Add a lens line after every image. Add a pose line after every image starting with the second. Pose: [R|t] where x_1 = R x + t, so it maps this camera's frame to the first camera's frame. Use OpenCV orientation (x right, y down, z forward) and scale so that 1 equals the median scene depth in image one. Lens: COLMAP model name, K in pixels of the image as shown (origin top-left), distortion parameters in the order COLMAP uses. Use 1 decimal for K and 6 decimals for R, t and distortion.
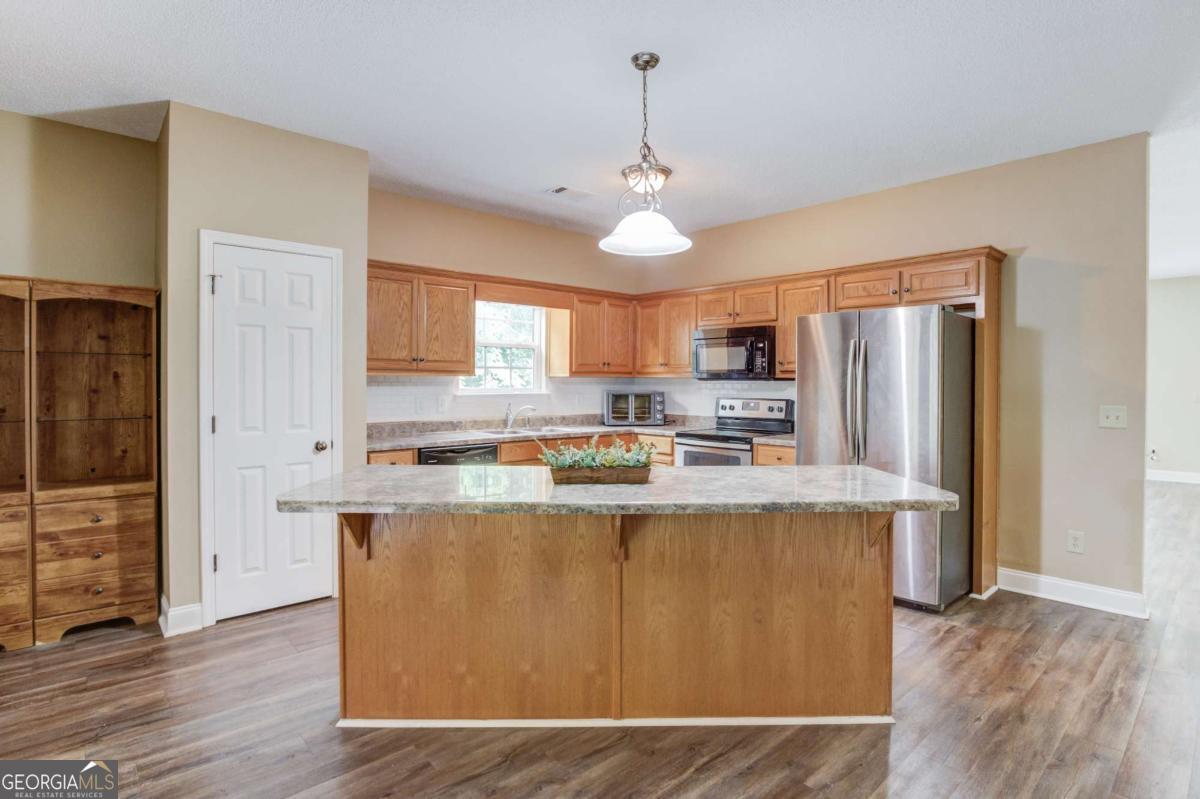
lens RADIAL K [[596.8, 0, 605.1], [0, 596.8, 385.9], [0, 0, 1]] dist [-0.035329, -0.000182]
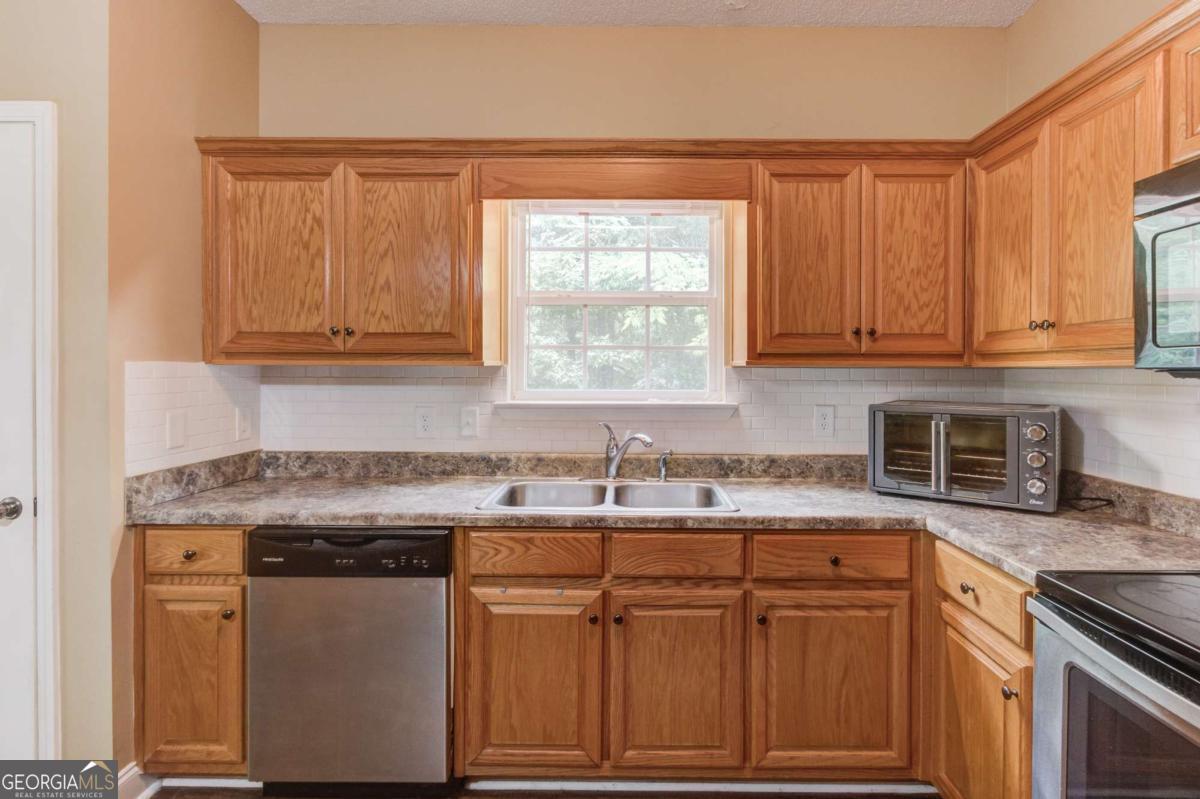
lens RADIAL K [[597.1, 0, 625.1], [0, 597.1, 374.3], [0, 0, 1]] dist [-0.001790, 0.000150]
pose [[0.741987, 0.002155, -0.670411, 0.165394], [-0.007100, 0.999964, -0.004644, -0.008056], [0.670377, 0.008206, 0.741976, 0.704805]]
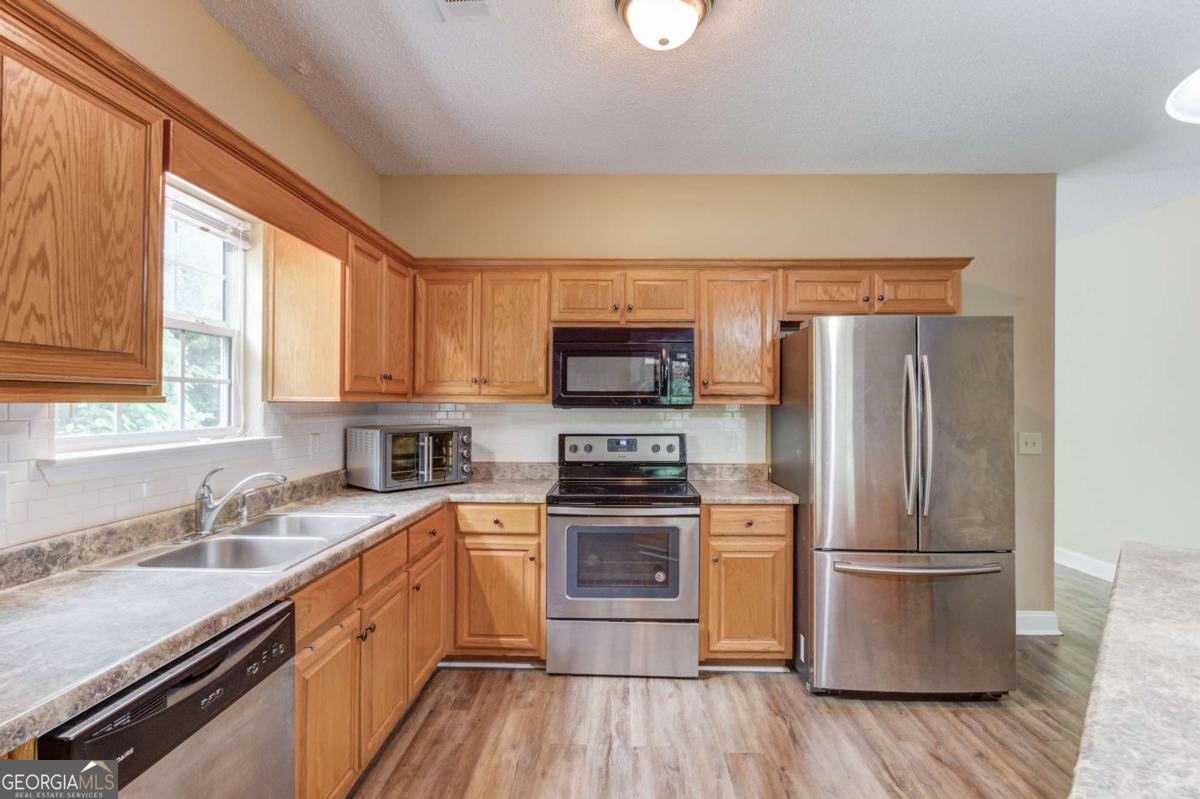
lens RADIAL K [[581.2, 0, 602.0], [0, 581.2, 404.4], [0, 0, 1]] dist [-0.022993, 0.019297]
pose [[0.695744, -0.003051, 0.718284, -0.268365], [0.004443, 0.999990, -0.000055, -0.013603], [-0.718277, 0.003229, 0.695750, 0.579541]]
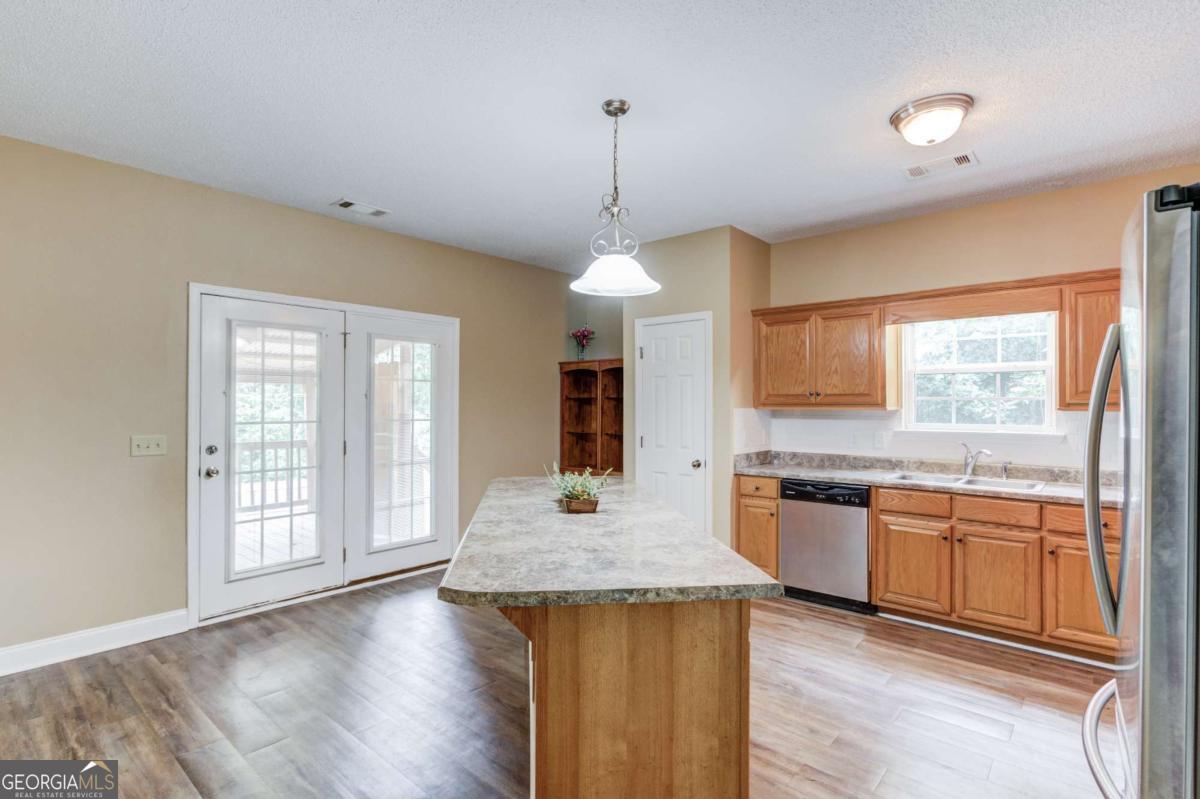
lens RADIAL K [[581.2, 0, 602.0], [0, 581.2, 404.4], [0, 0, 1]] dist [-0.022993, 0.019297]
pose [[0.128440, -0.004221, -0.991708, 0.563029], [-0.008515, 0.999949, -0.005359, -0.015891], [0.991681, 0.009132, 0.128397, 0.450085]]
